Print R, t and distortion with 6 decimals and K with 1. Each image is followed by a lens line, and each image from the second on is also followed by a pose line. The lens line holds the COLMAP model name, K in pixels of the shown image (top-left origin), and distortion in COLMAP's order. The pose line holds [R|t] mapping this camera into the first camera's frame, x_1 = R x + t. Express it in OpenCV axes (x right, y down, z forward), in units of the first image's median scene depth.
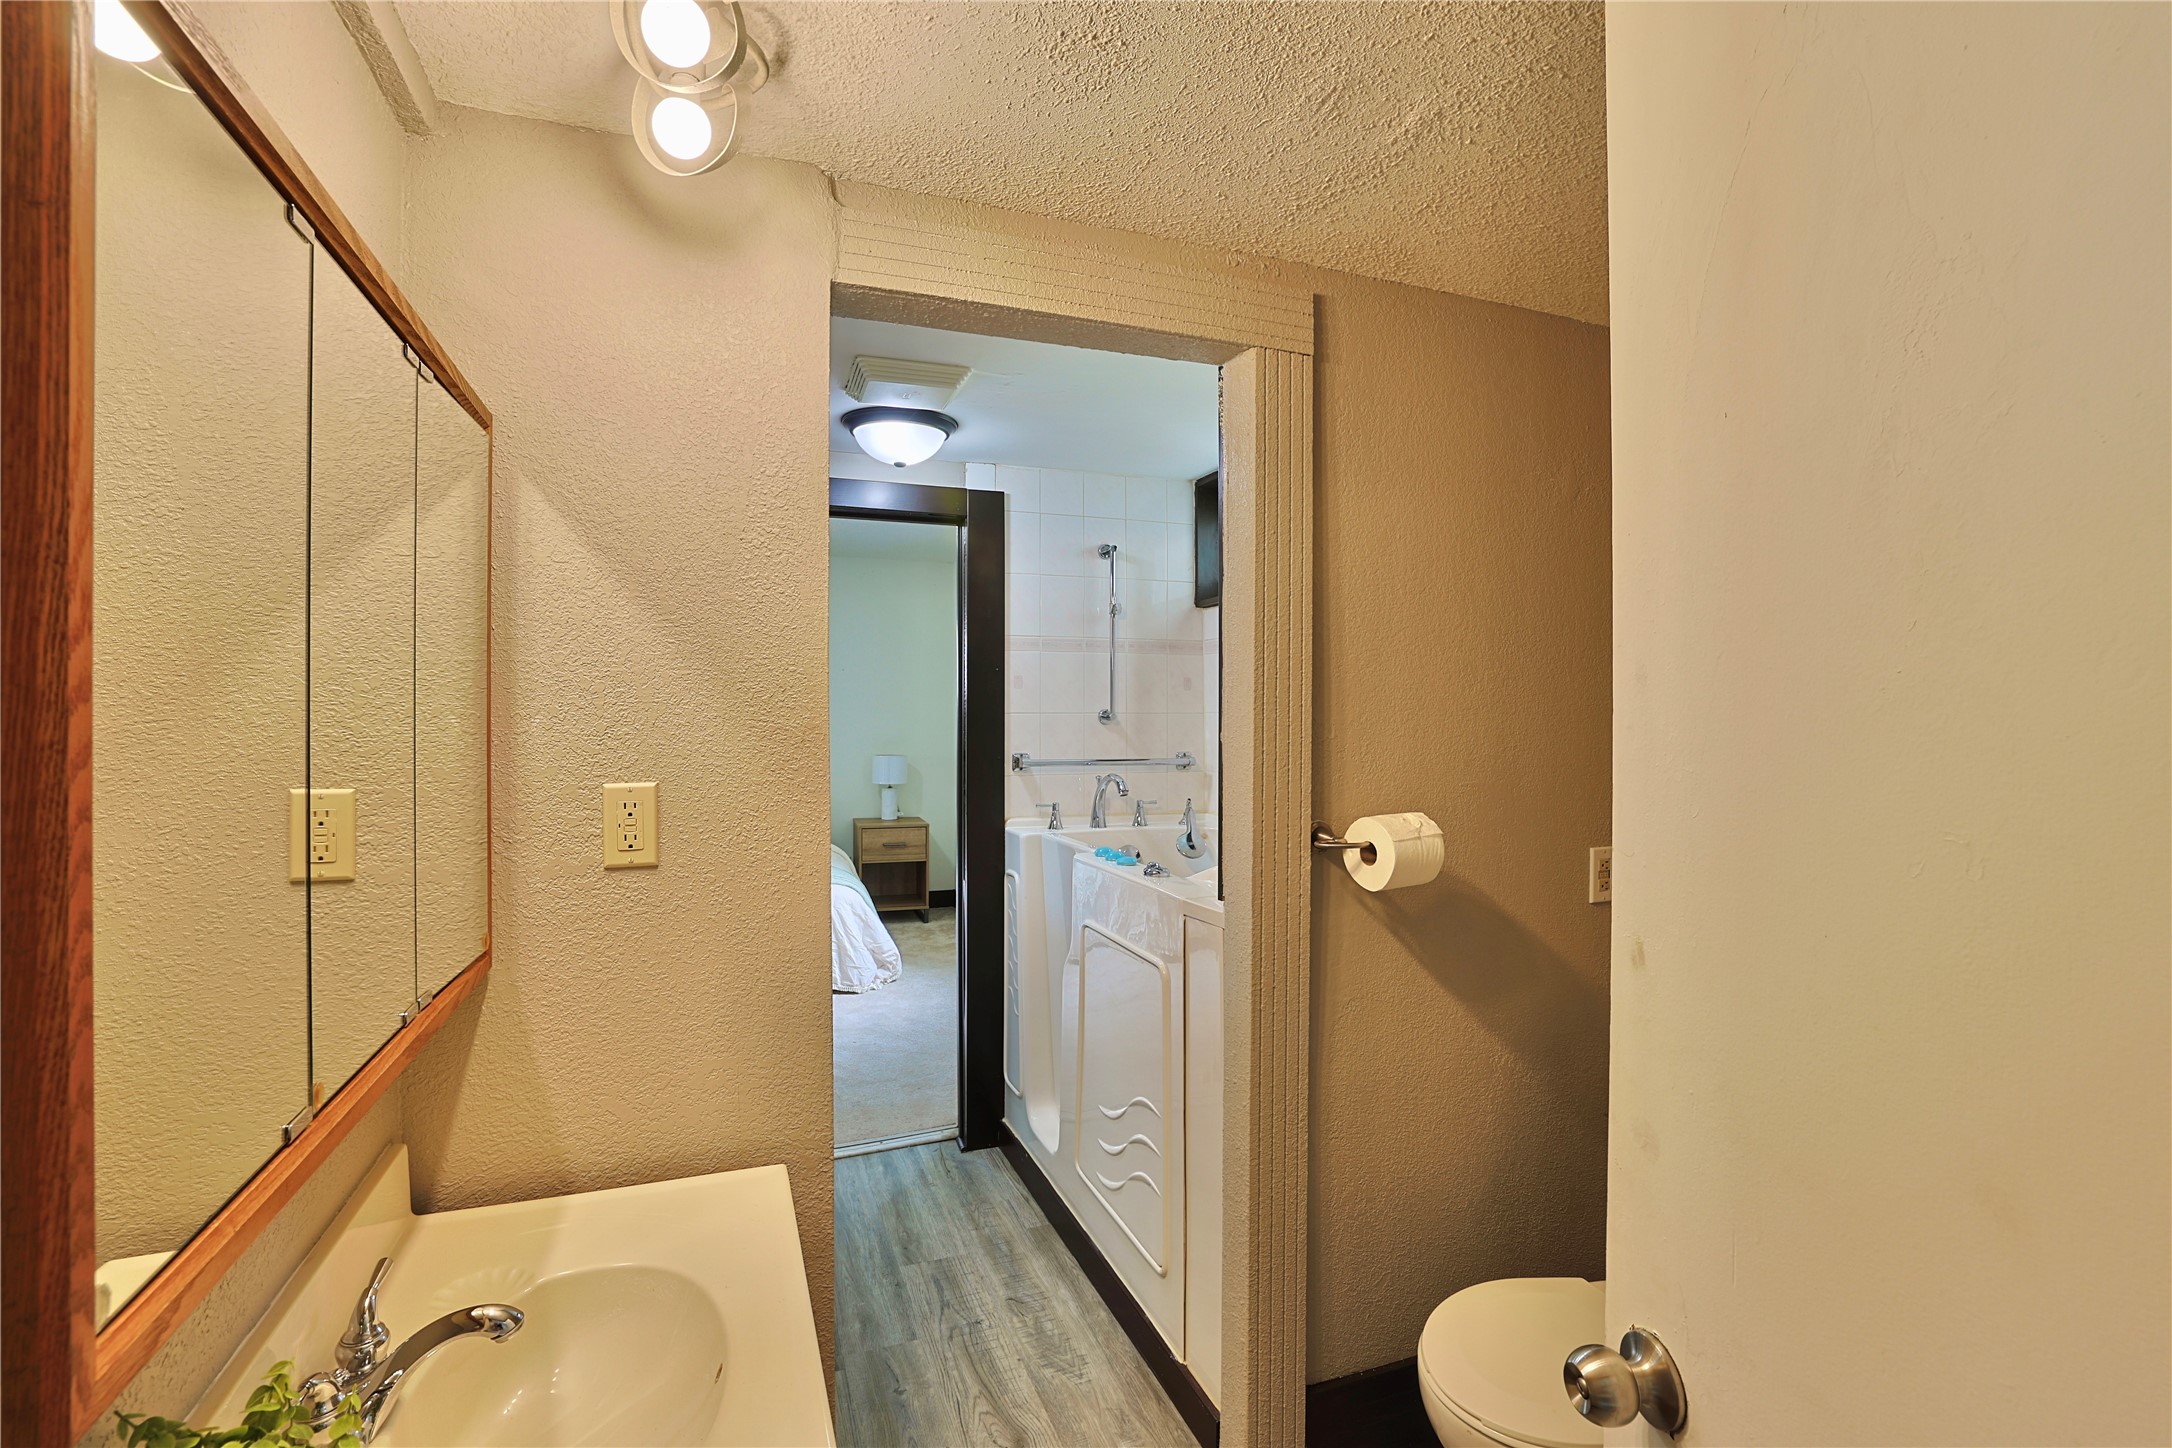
lens RADIAL K [[978.6, 0, 1081.7], [0, 978.6, 711.4], [0, 0, 1]] dist [-0.049391, 0.016393]
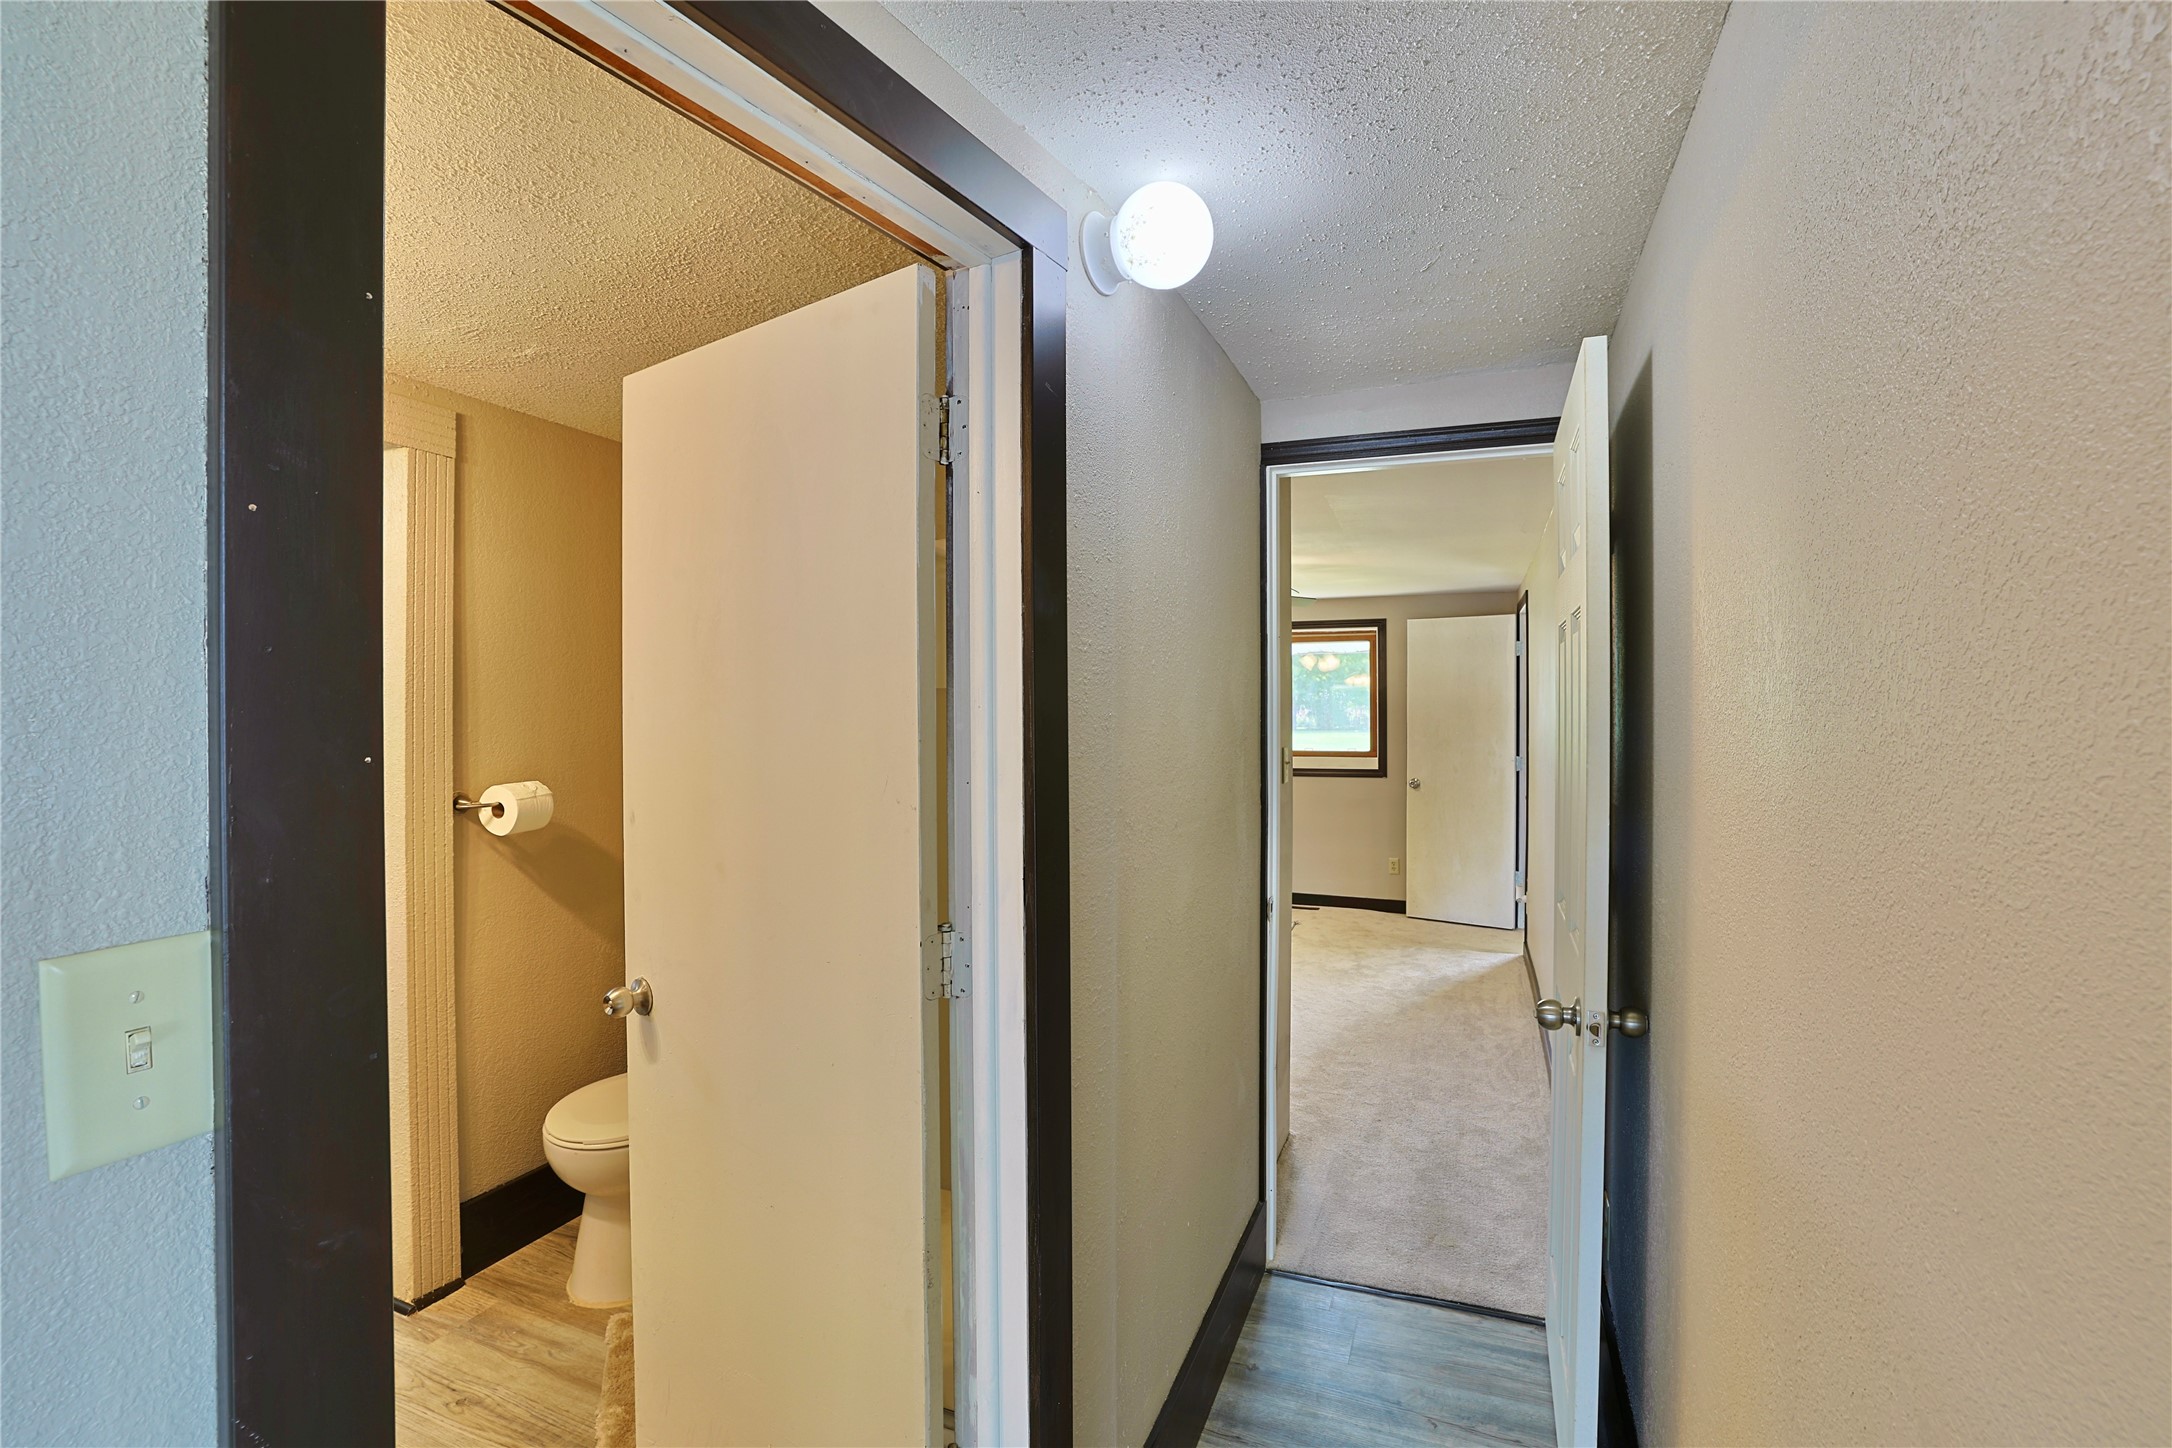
lens RADIAL K [[978.6, 0, 1081.7], [0, 978.6, 711.4], [0, 0, 1]] dist [-0.049391, 0.016393]
pose [[0.675797, -0.003234, 0.737081, -0.170842], [0.008450, 0.999959, -0.003360, 0.010011], [-0.737039, 0.008499, 0.675796, -0.598454]]
